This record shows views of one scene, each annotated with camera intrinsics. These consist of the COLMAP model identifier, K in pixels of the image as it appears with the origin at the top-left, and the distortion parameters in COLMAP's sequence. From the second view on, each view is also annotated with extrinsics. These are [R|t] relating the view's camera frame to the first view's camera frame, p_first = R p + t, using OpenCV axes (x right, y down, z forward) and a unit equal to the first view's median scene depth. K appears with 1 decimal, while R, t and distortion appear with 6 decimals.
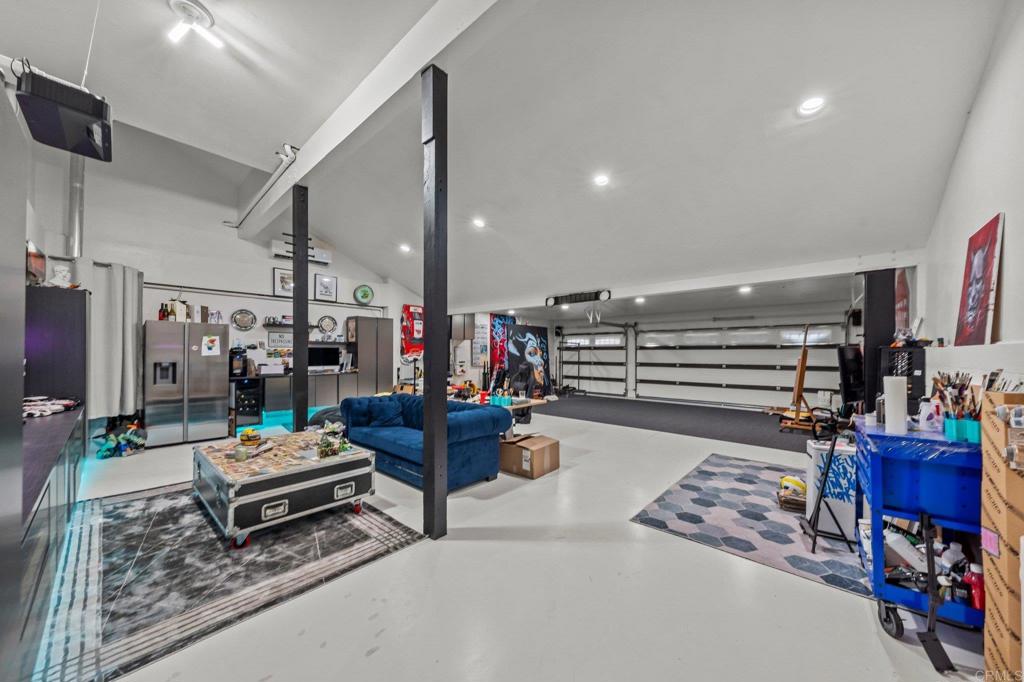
lens RADIAL K [[360.1, 0, 507.7], [0, 360.1, 345.6], [0, 0, 1]] dist [-0.000603, 0.000012]
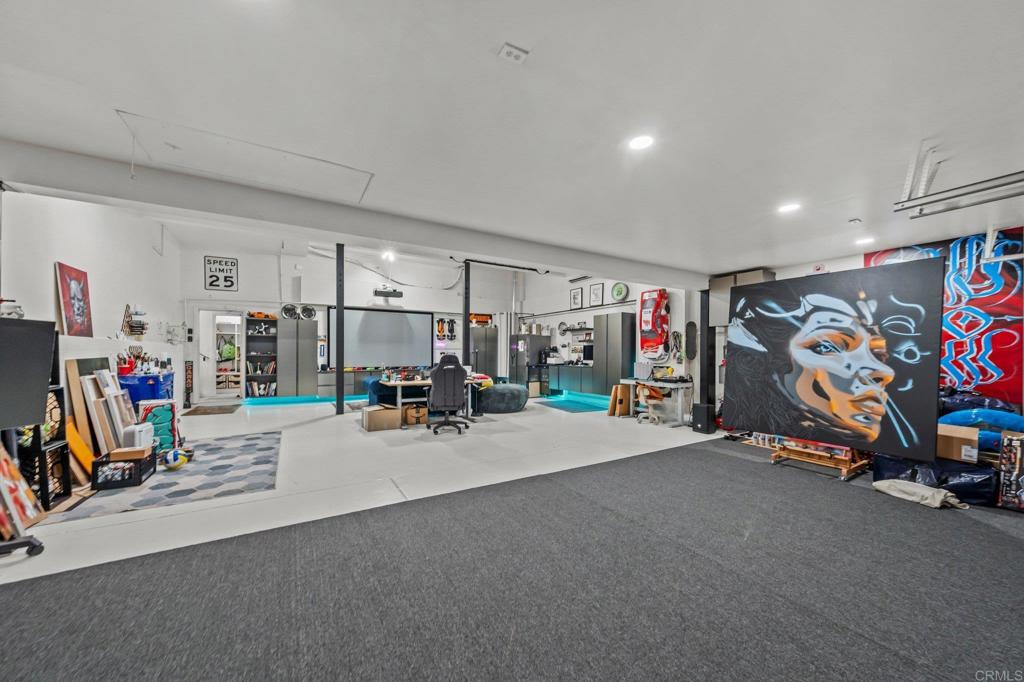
lens RADIAL K [[360.1, 0, 507.7], [0, 360.1, 345.6], [0, 0, 1]] dist [-0.000603, 0.000012]
pose [[-0.298372, -0.021764, -0.954202, 0.831655], [0.015314, 0.999502, -0.027586, 0.042199], [0.954327, -0.022844, -0.297890, 1.240476]]
